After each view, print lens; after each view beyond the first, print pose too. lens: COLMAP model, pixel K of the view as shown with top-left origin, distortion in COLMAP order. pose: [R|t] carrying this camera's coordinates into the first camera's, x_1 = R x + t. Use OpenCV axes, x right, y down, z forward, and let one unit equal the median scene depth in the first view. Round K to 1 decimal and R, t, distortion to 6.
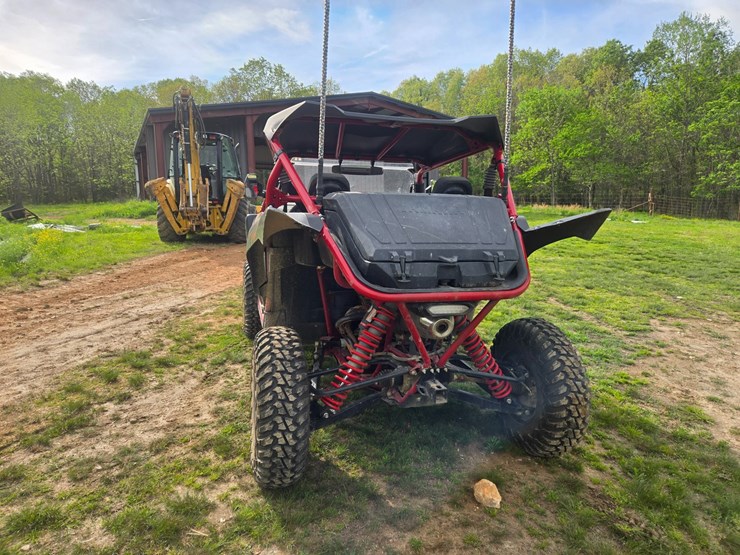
lens RADIAL K [[499.8, 0, 369.1], [0, 499.8, 280.1], [0, 0, 1]] dist [0.072326, -0.049794]
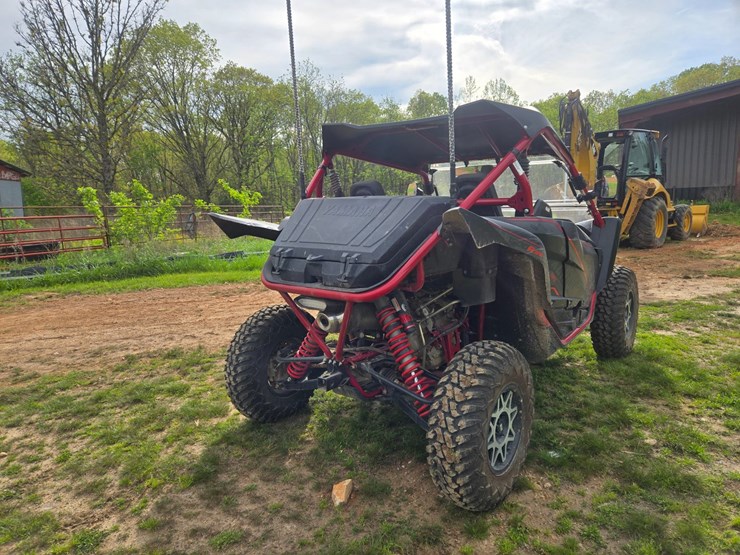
lens RADIAL K [[499.8, 0, 369.9], [0, 499.8, 286.2], [0, 0, 1]] dist [0.072326, -0.049794]
pose [[0.587365, 0.099445, -0.803189, 0.906425], [-0.096005, 0.993976, 0.052859, -0.040094], [0.803607, 0.046063, 0.593375, 0.372474]]
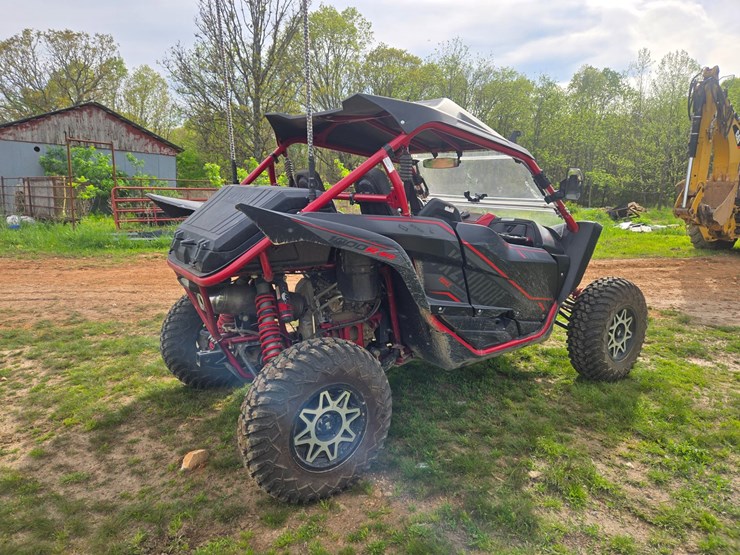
lens RADIAL K [[499.8, 0, 359.8], [0, 499.8, 281.2], [0, 0, 1]] dist [0.072326, -0.049794]
pose [[0.324811, 0.167076, -0.930905, 1.137561], [-0.168878, 0.978700, 0.116729, -0.124422], [0.930579, 0.119294, 0.346108, 0.788313]]
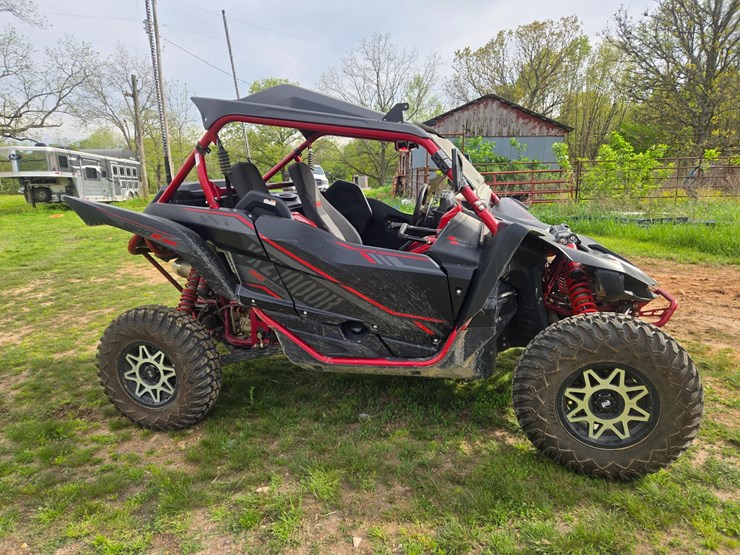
lens RADIAL K [[499.8, 0, 370.2], [0, 499.8, 293.7], [0, 0, 1]] dist [0.072326, -0.049794]
pose [[-0.515788, 0.206432, -0.831474, 0.992861], [-0.123589, 0.942455, 0.310652, -0.327276], [0.847755, 0.262992, -0.460594, 1.891081]]
